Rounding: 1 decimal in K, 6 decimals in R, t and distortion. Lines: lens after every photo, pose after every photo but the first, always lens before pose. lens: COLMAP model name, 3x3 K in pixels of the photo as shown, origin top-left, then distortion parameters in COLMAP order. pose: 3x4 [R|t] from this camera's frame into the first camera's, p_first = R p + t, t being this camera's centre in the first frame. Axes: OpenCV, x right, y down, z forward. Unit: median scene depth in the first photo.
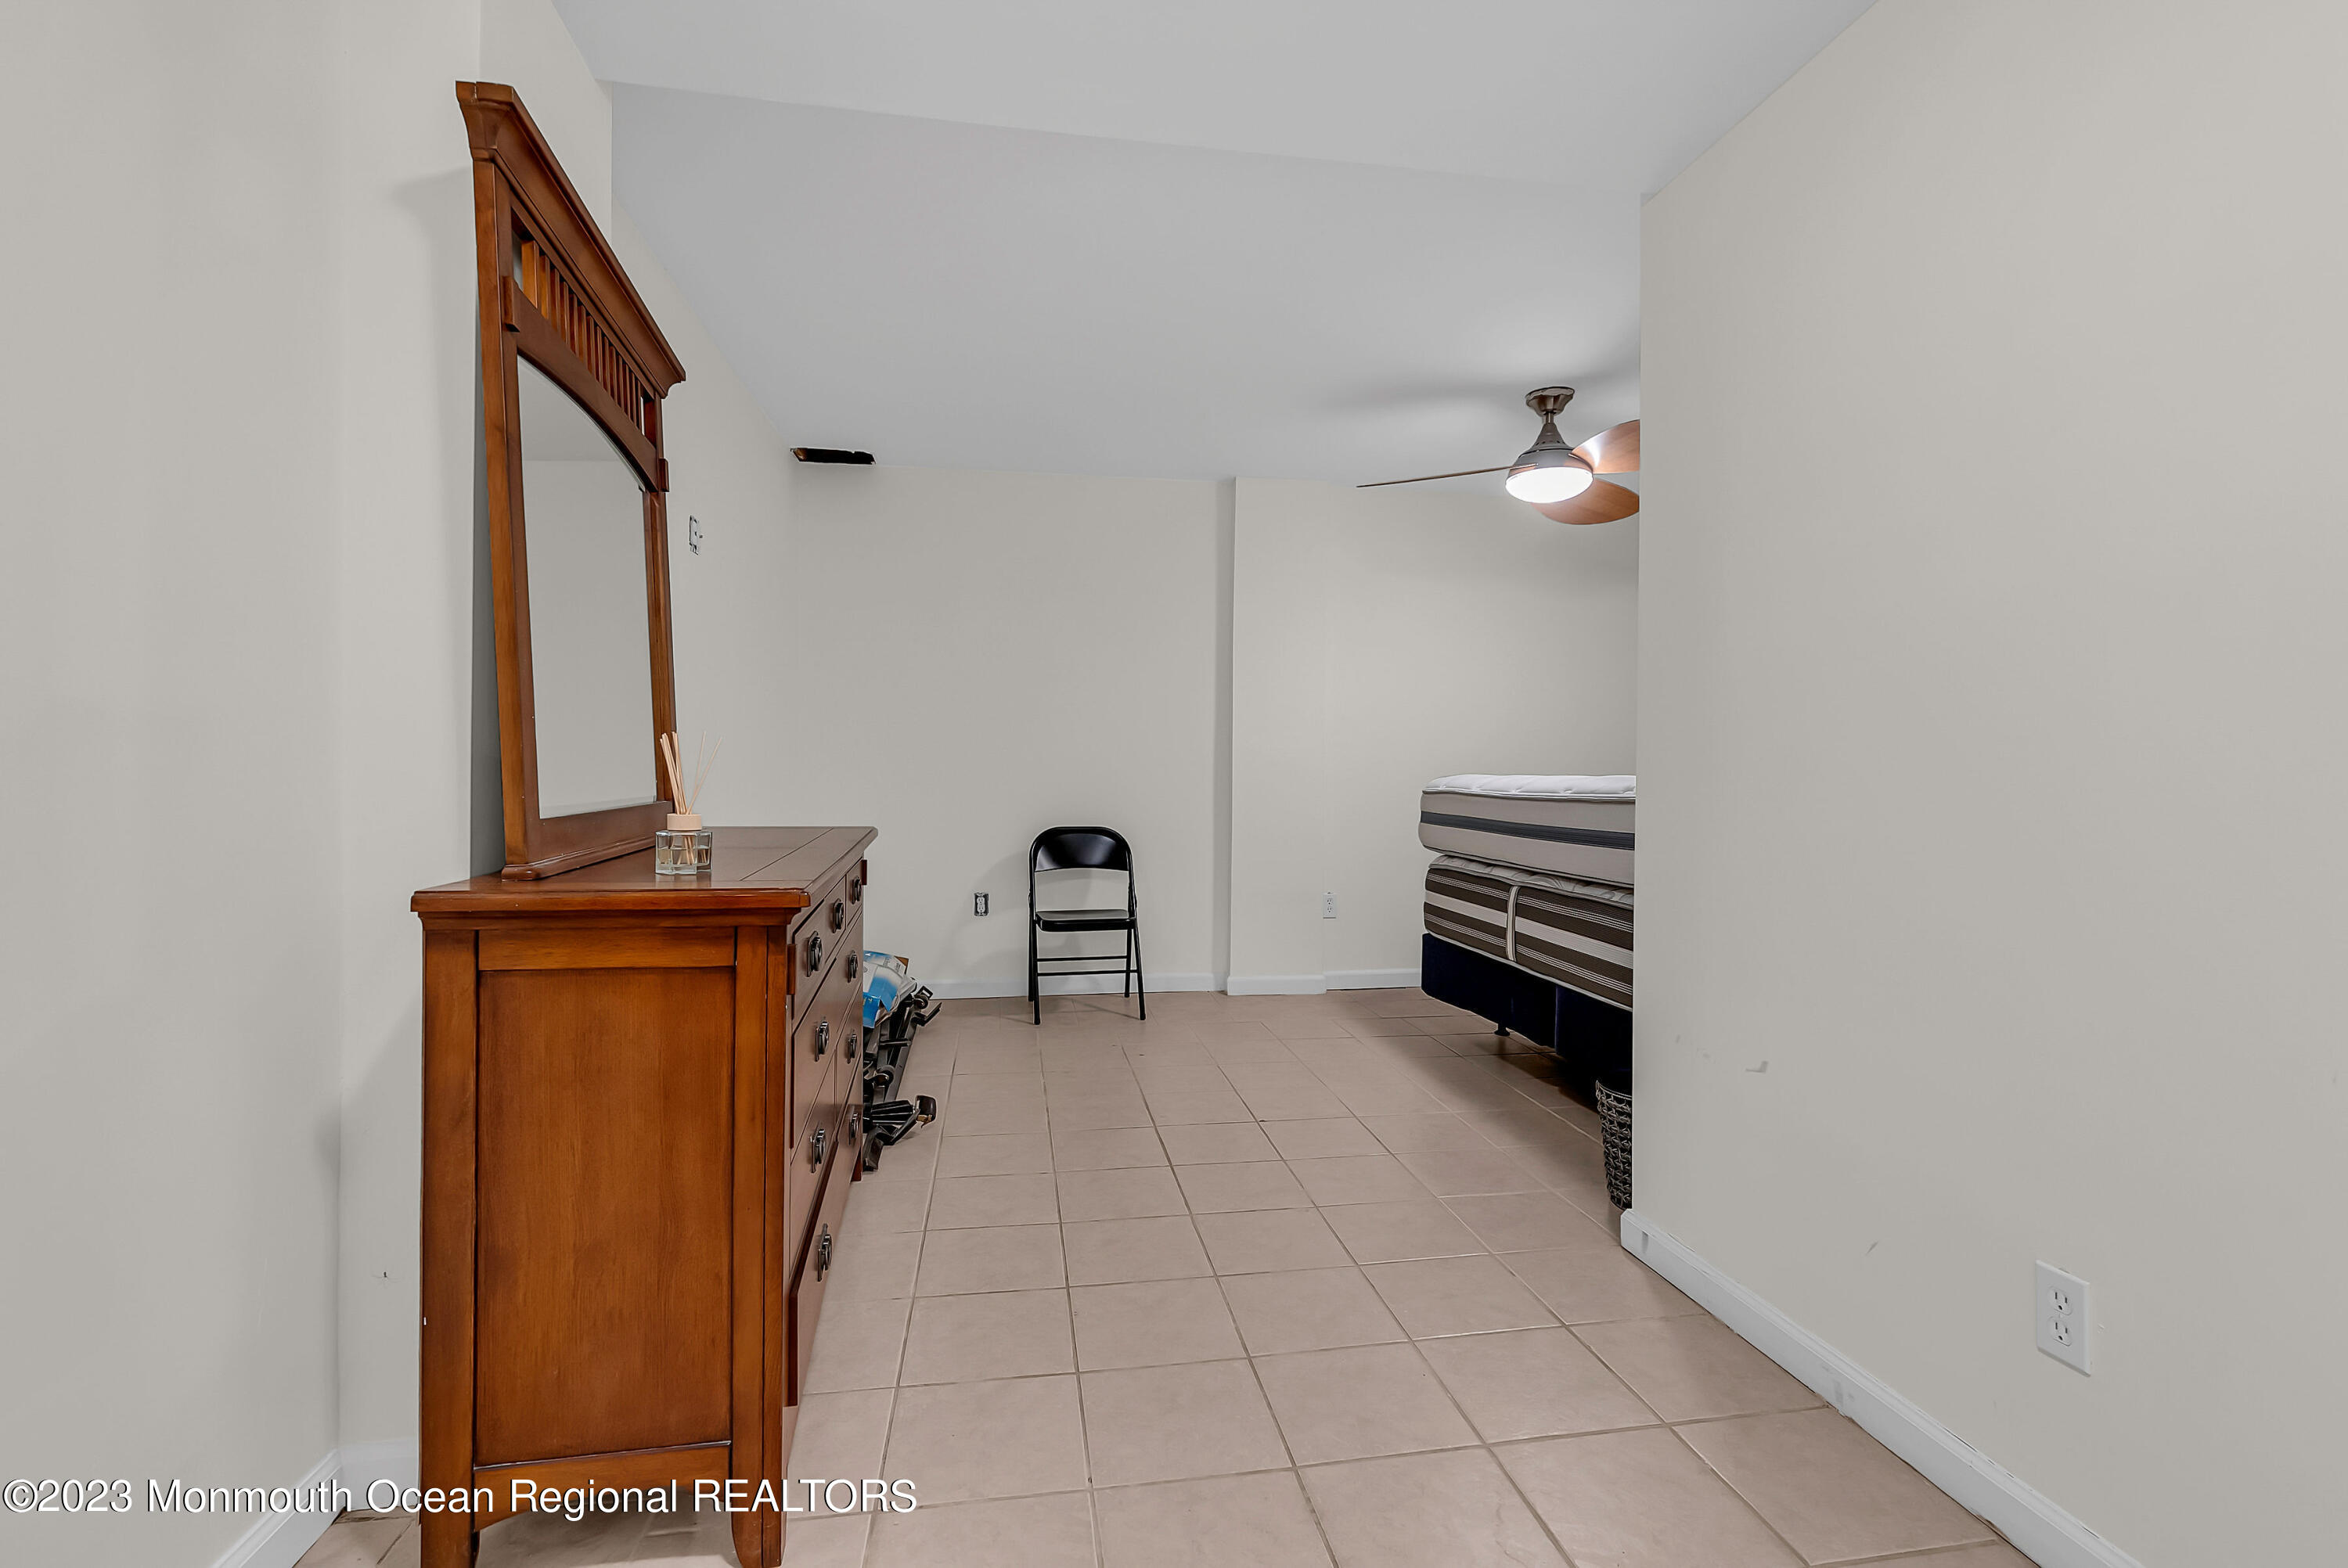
lens RADIAL K [[1064.7, 0, 1179.9], [0, 1064.7, 782.4], [0, 0, 1]] dist [-0.019700, 0.007030]
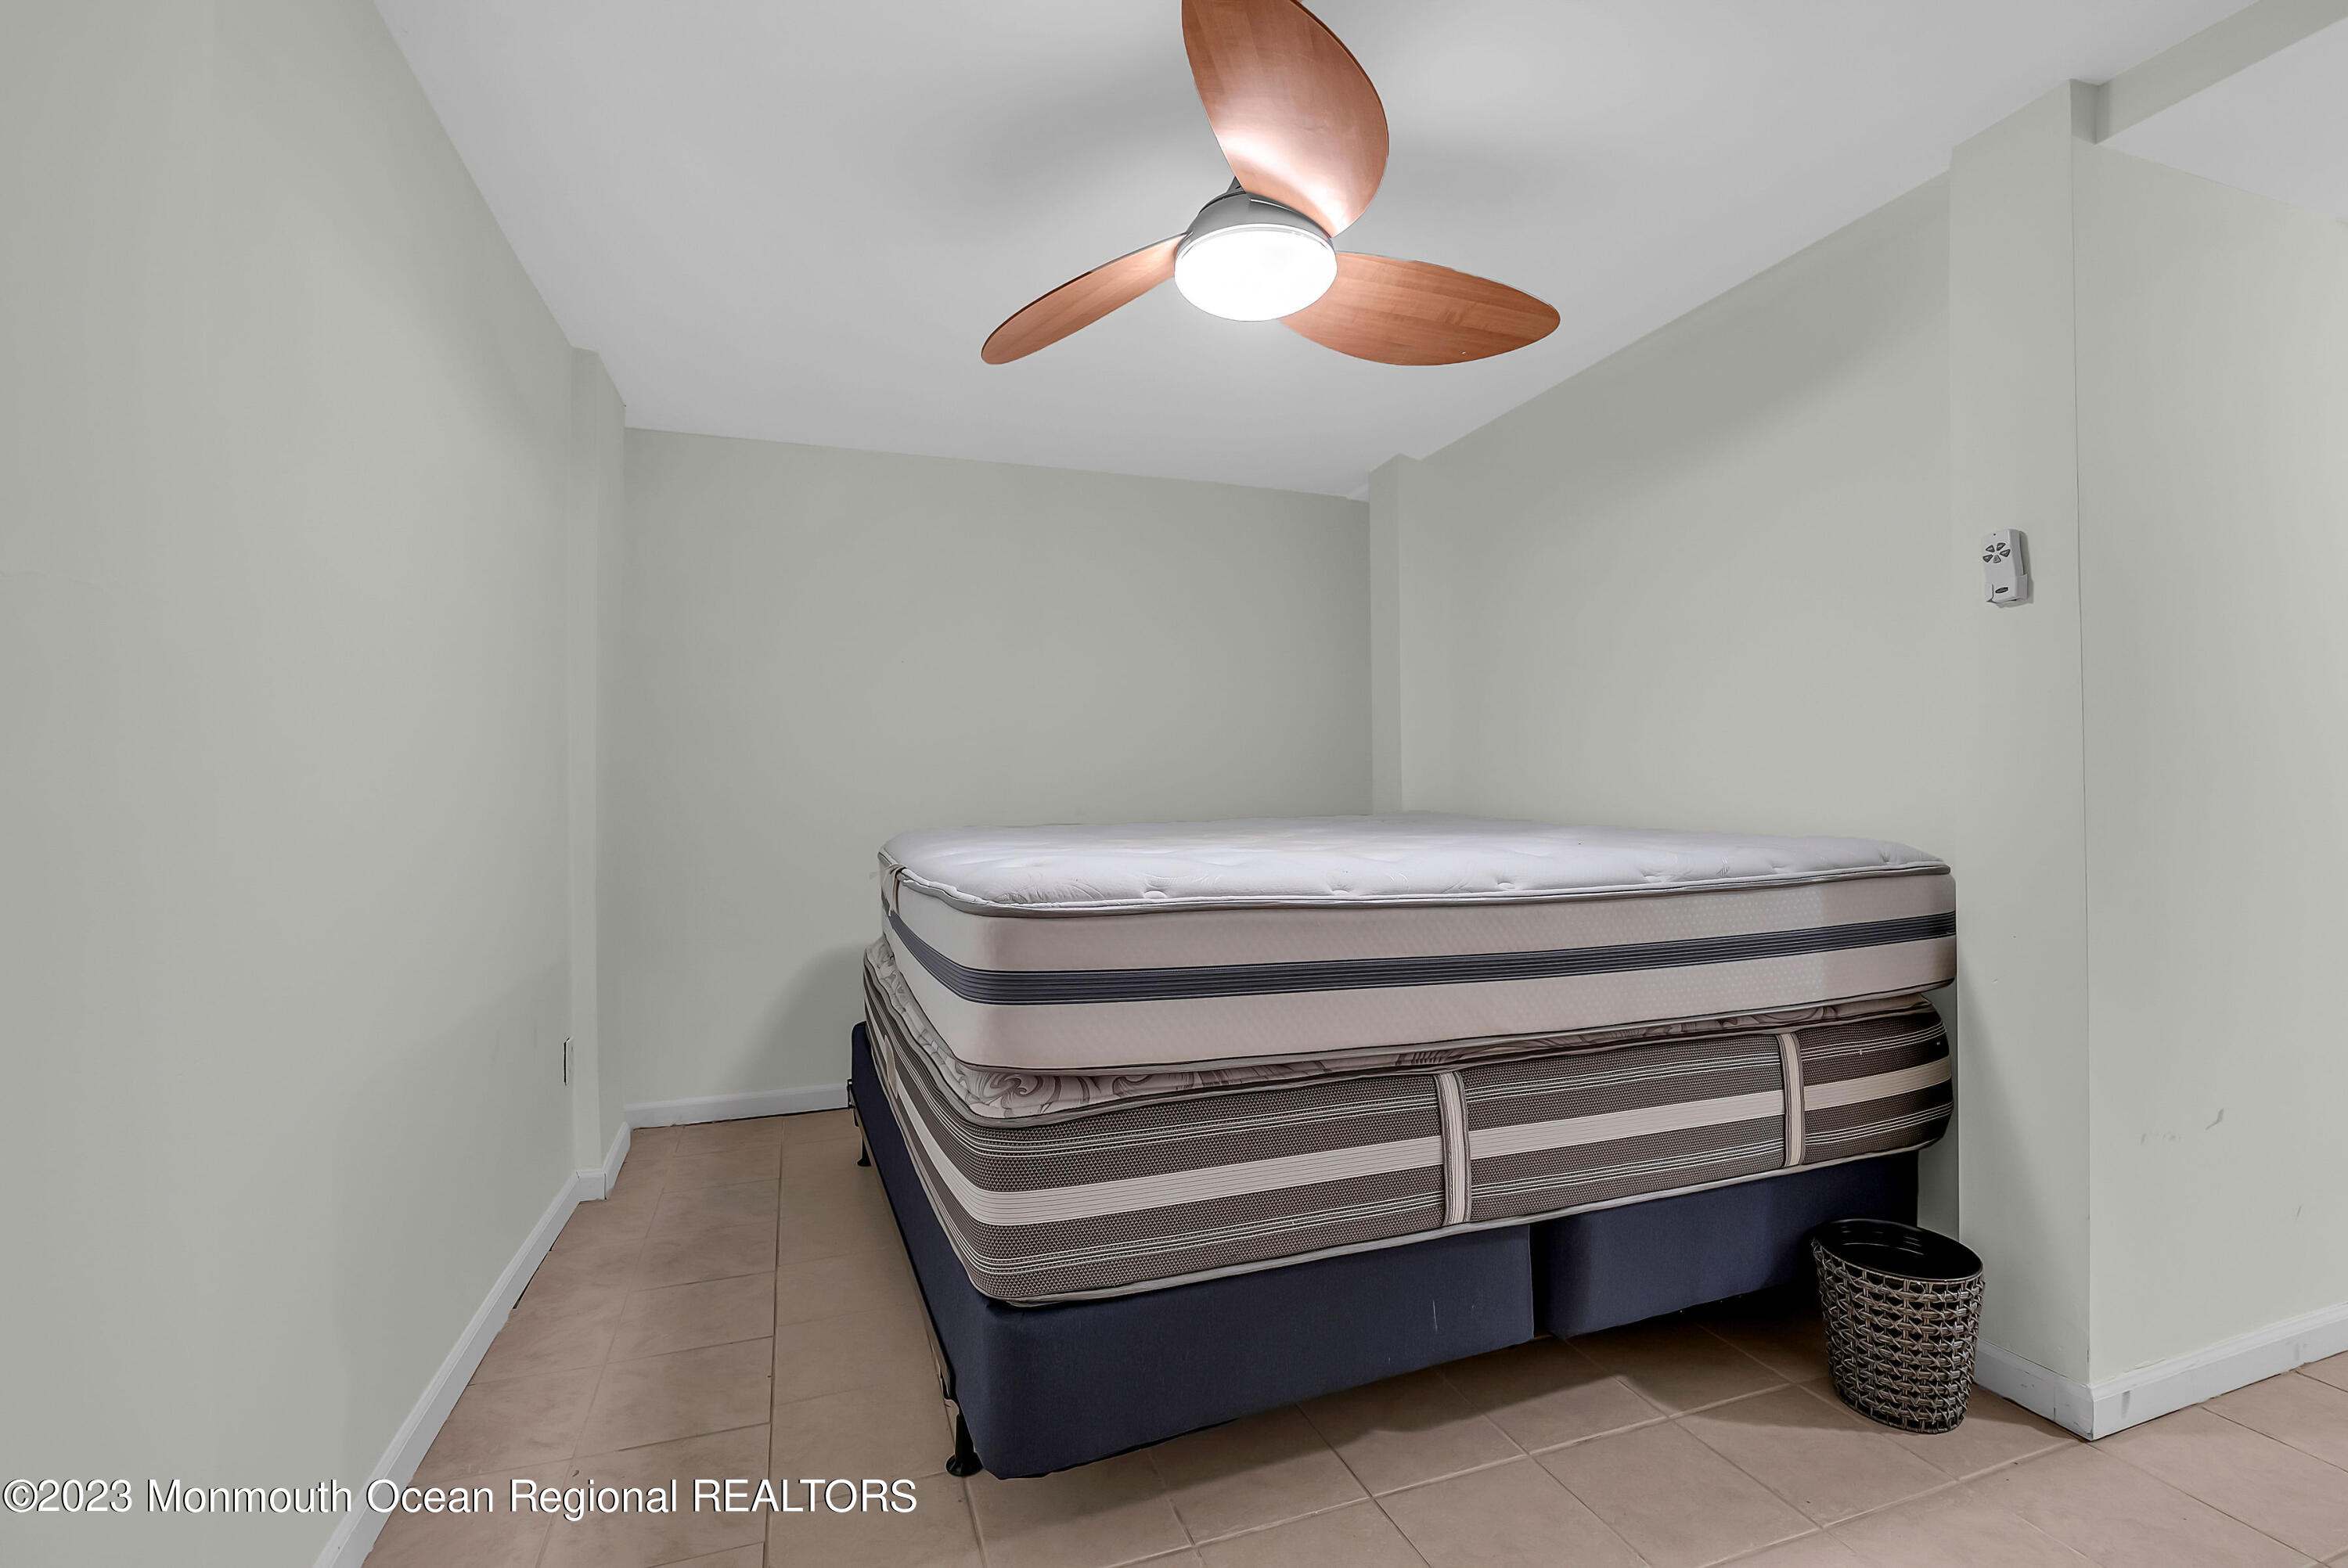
lens RADIAL K [[1064.7, 0, 1179.9], [0, 1064.7, 782.4], [0, 0, 1]] dist [-0.019700, 0.007030]
pose [[-0.189562, 0.017428, 0.981714, -0.161116], [0.007209, 0.999840, -0.016358, -0.035606], [-0.981842, 0.003976, -0.189658, 1.208571]]
